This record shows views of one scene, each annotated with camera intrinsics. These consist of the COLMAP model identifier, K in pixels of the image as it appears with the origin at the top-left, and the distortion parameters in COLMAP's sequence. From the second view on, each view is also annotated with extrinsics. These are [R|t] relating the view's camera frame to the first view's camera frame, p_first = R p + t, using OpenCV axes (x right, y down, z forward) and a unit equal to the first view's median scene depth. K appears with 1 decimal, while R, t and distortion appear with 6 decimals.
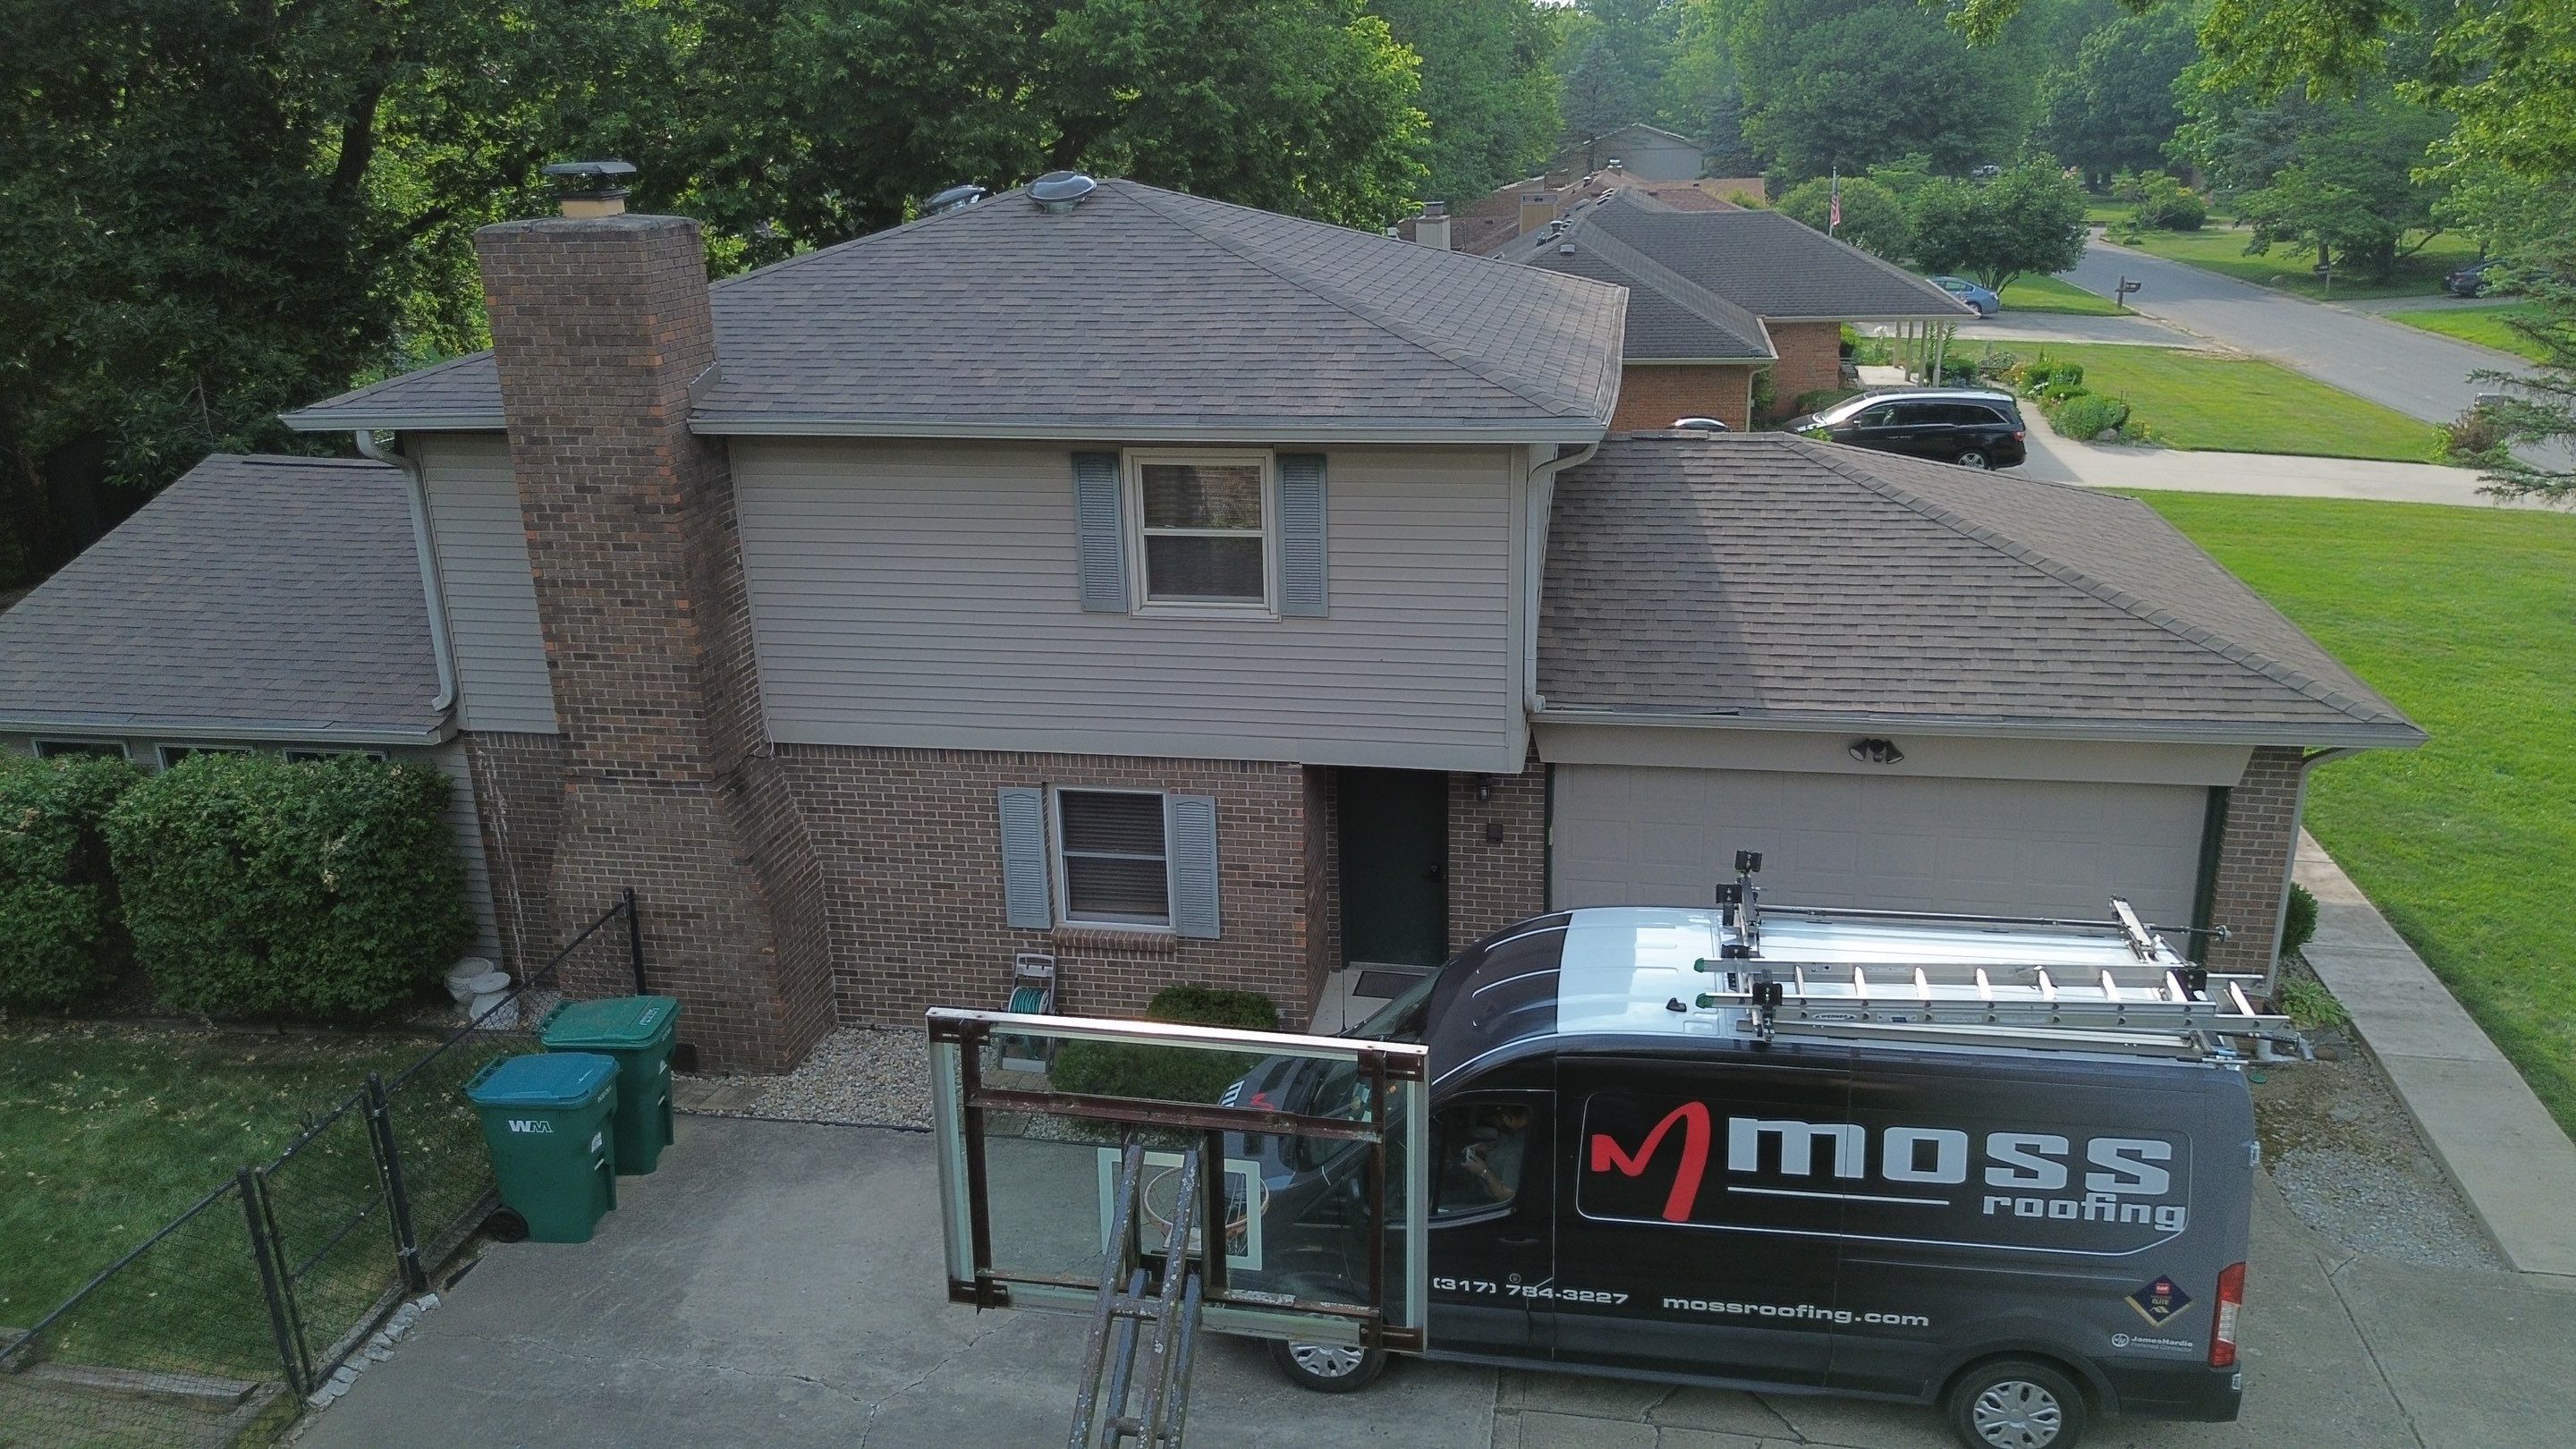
lens RADIAL K [[1925.2, 0, 1288.0], [0, 1925.2, 724.5], [0, 0, 1]] dist [-0.007649, -0.000064]
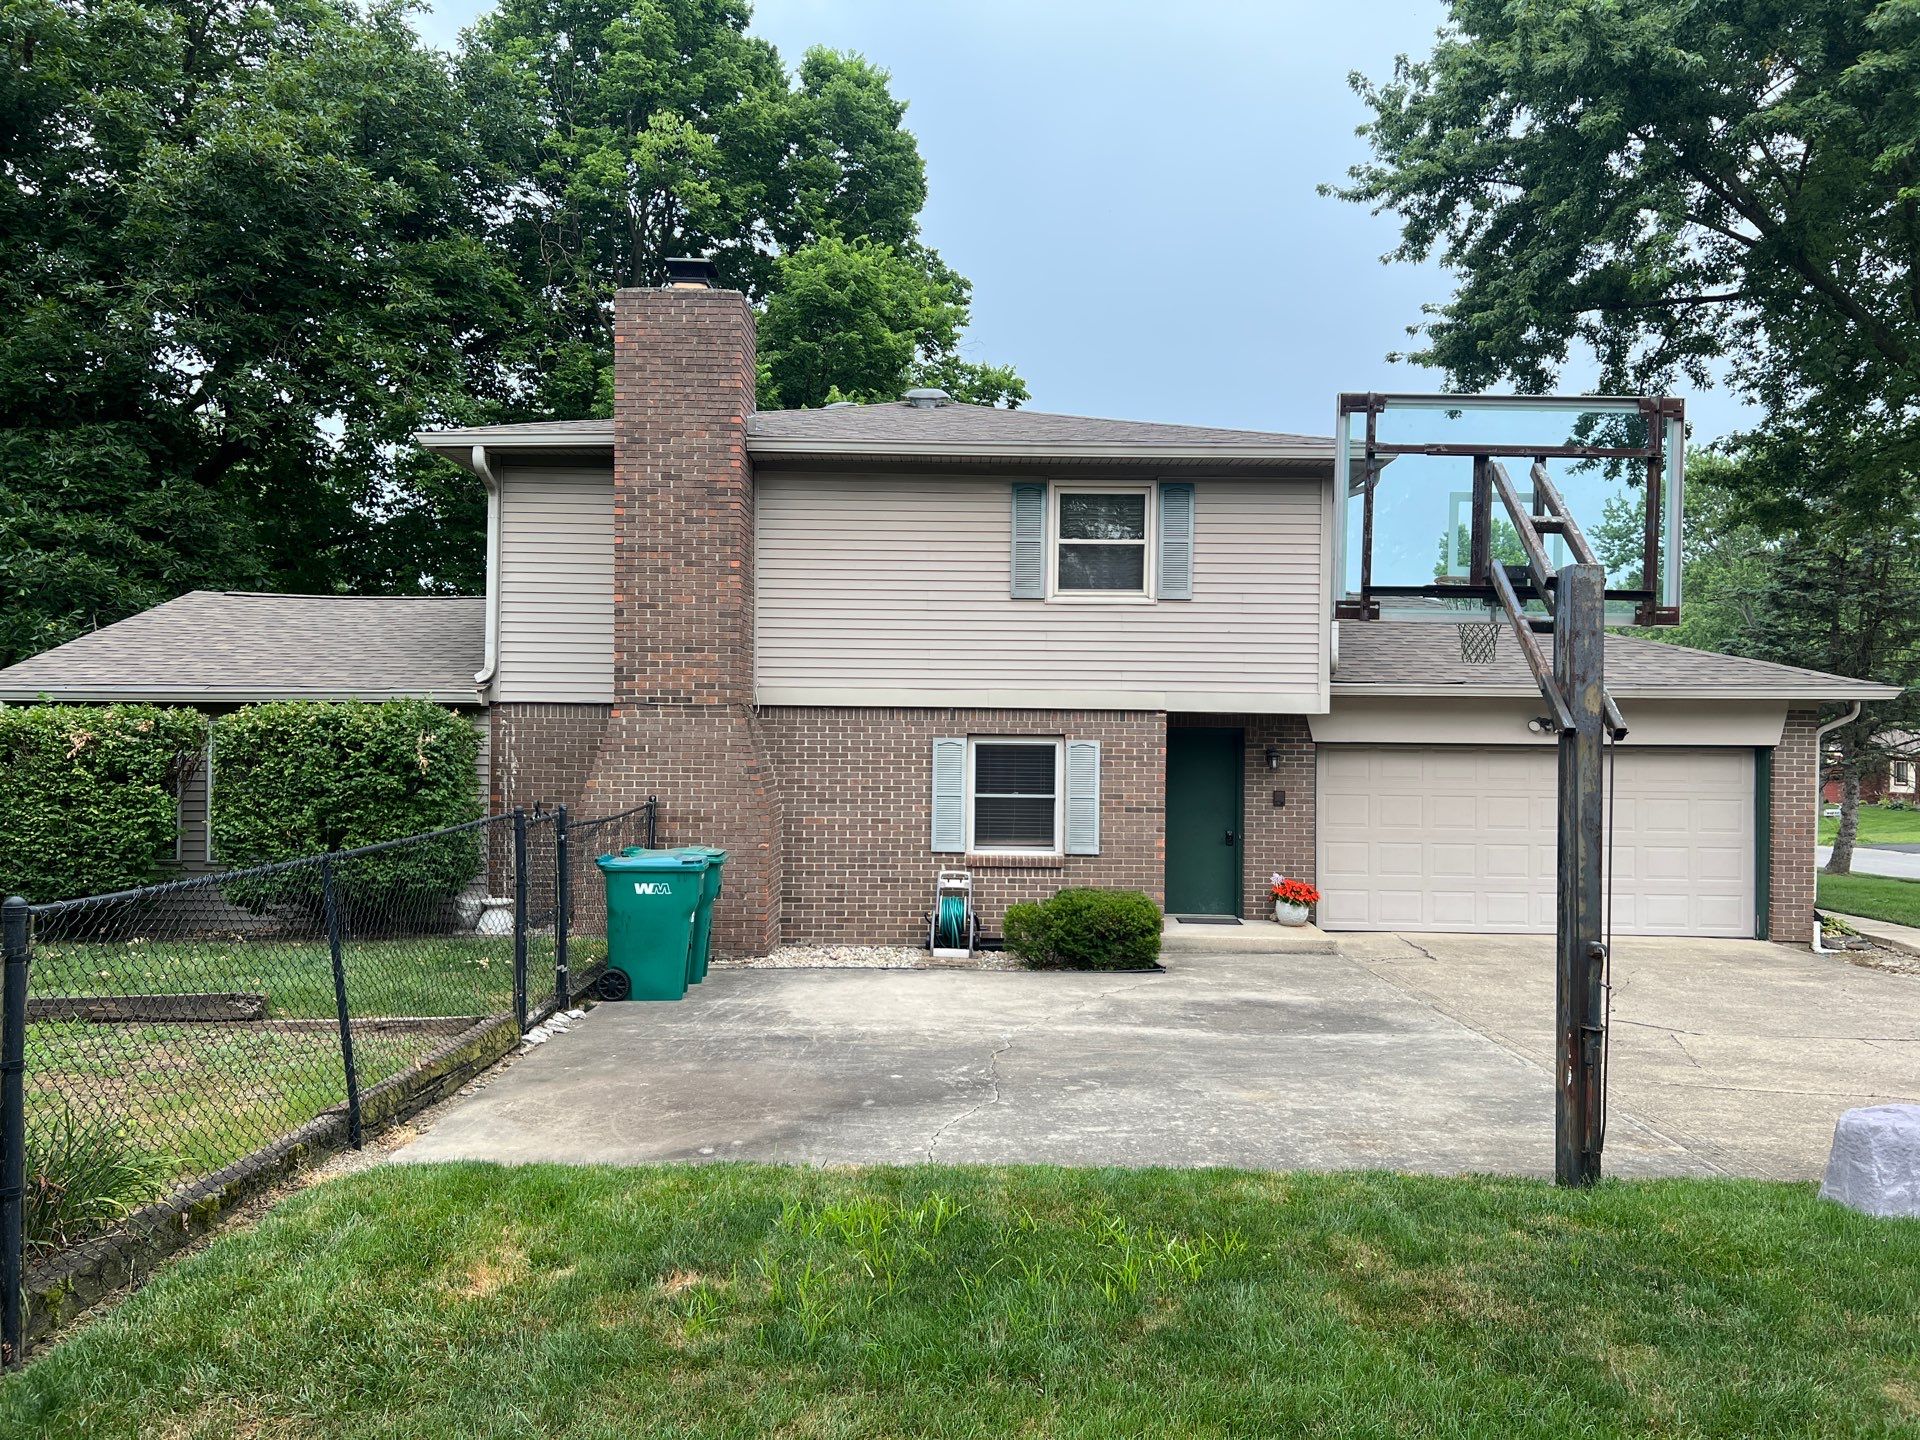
lens RADIAL K [[1488.6, 0, 960.0], [0, 1488.6, 720.0], [0, 0, 1]] dist [0.033793, -0.089725]
pose [[0.982385, 0.041046, 0.182304, -0.336070], [0.021442, 0.944374, -0.328173, 0.376104], [-0.185633, 0.326302, 0.926859, 0.038536]]
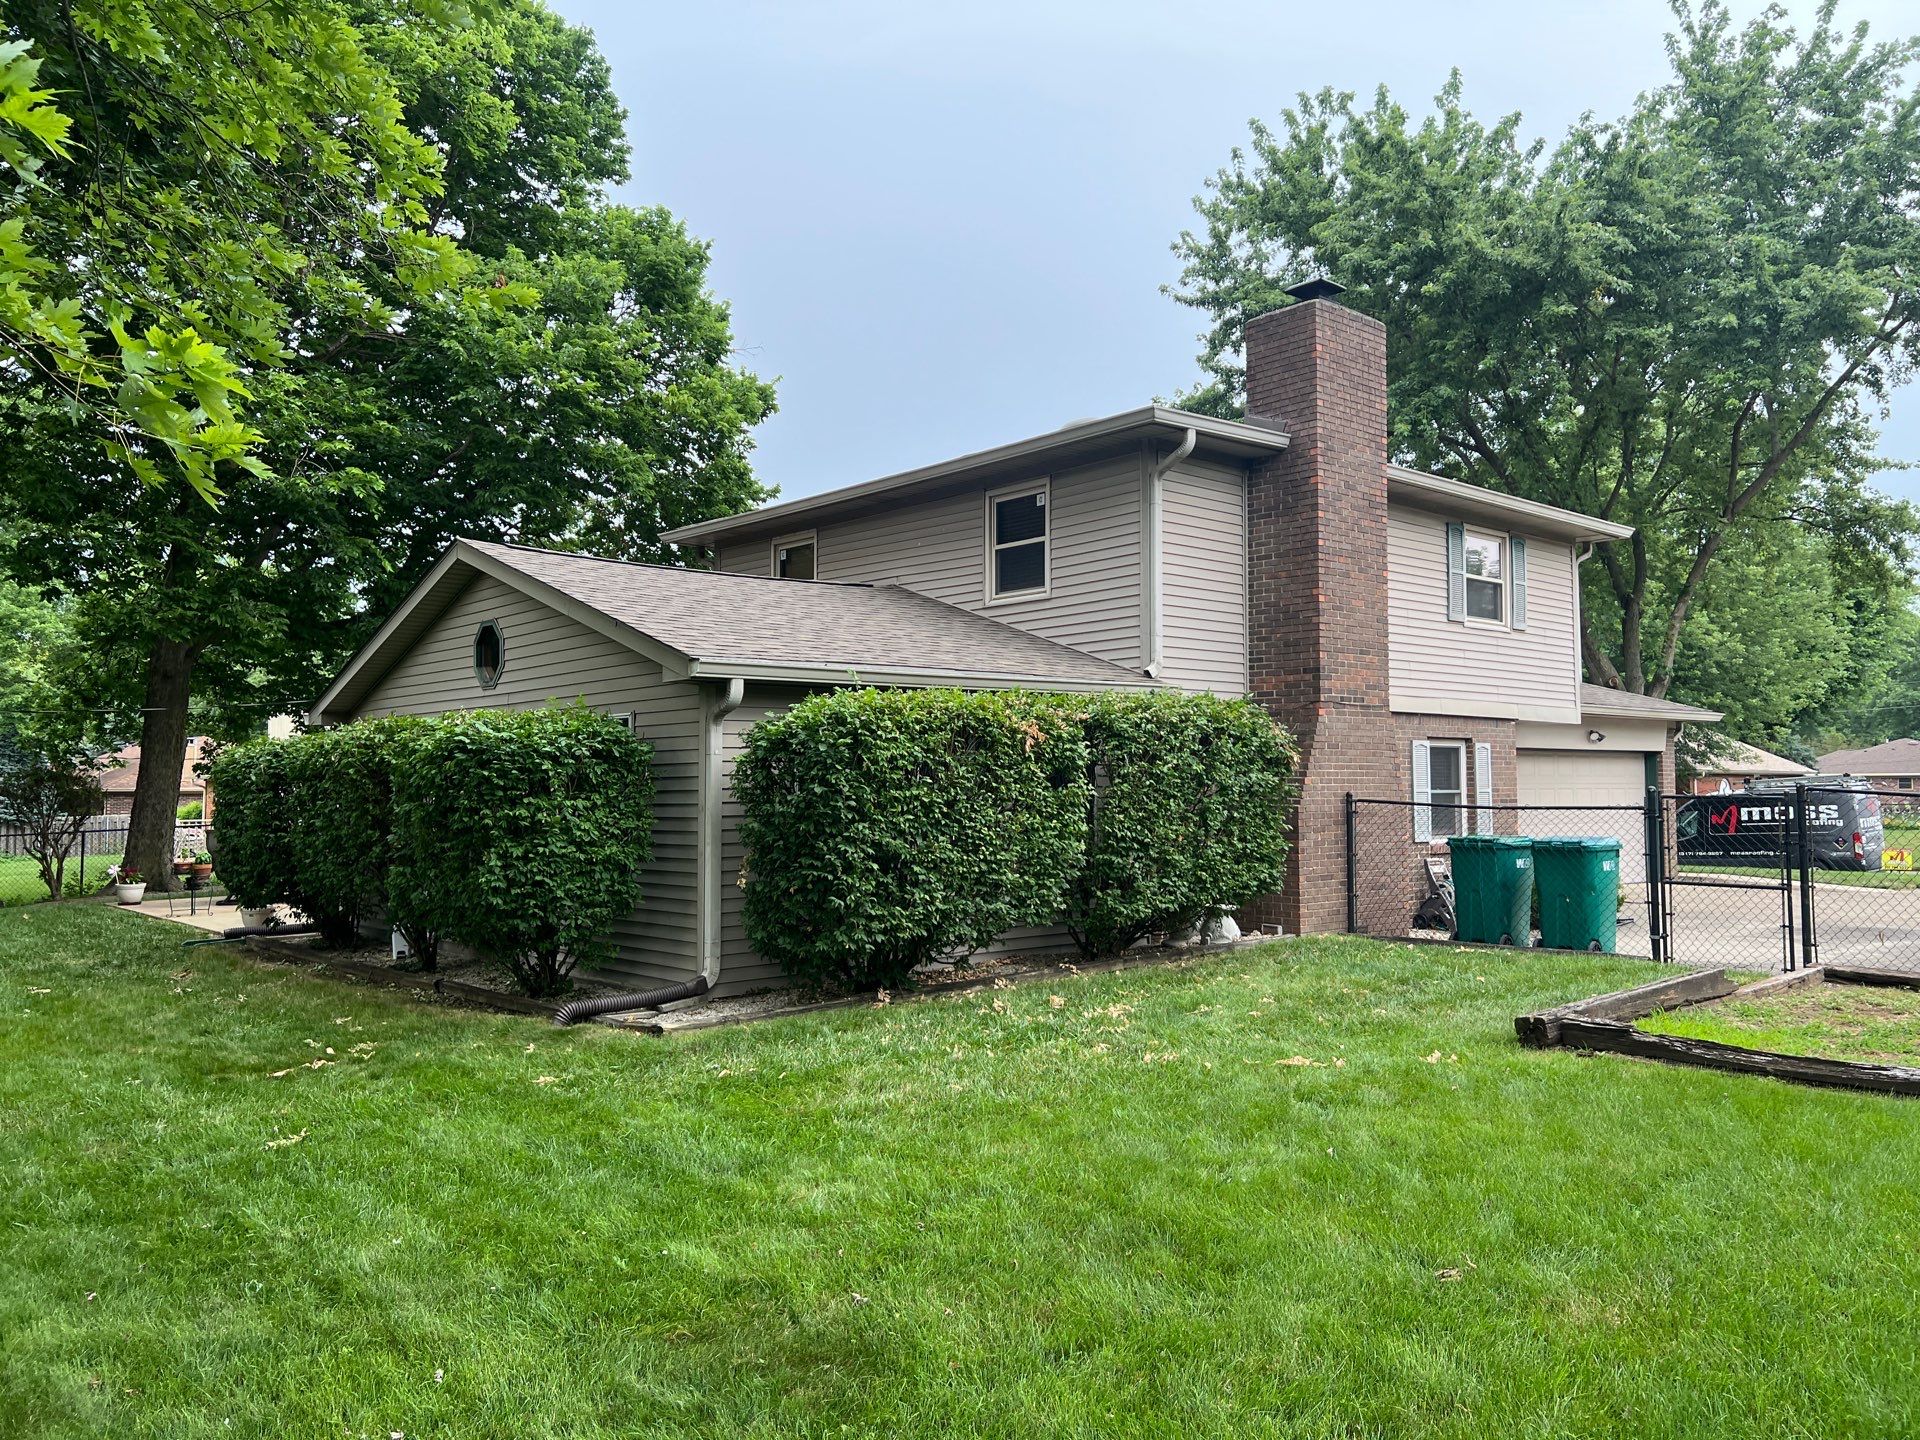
lens RADIAL K [[1488.6, 0, 960.0], [0, 1488.6, 720.0], [0, 0, 1]] dist [0.033793, -0.089725]
pose [[0.610872, 0.059706, 0.789475, -1.346061], [0.245550, 0.933695, -0.260612, 0.245129], [-0.752689, 0.353056, 0.555707, 0.640314]]
